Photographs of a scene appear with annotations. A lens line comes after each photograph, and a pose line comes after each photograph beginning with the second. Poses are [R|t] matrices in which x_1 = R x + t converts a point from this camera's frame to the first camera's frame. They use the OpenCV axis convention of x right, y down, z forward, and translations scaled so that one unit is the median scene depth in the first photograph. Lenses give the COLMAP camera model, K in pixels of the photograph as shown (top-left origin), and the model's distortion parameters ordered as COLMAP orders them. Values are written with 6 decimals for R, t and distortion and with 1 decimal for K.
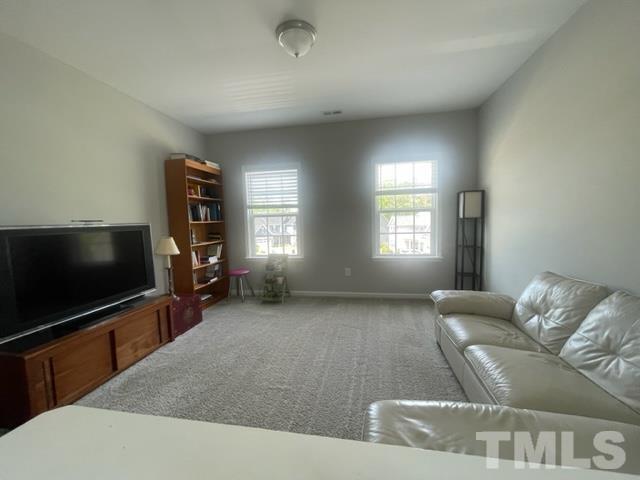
lens RADIAL K [[261.4, 0, 319.5], [0, 261.4, 236.9], [0, 0, 1]] dist [-0.004824, -0.000759]
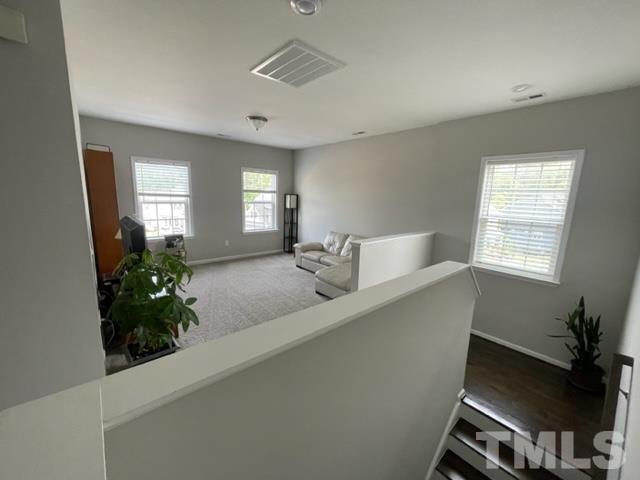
lens RADIAL K [[261.4, 0, 321.2], [0, 261.4, 240.5], [0, 0, 1]] dist [-0.004824, -0.000759]
pose [[0.616782, -0.086170, 0.782403, -0.793316], [0.002576, 0.994205, 0.107466, -0.040807], [-0.787130, -0.064268, 0.613430, -0.365669]]
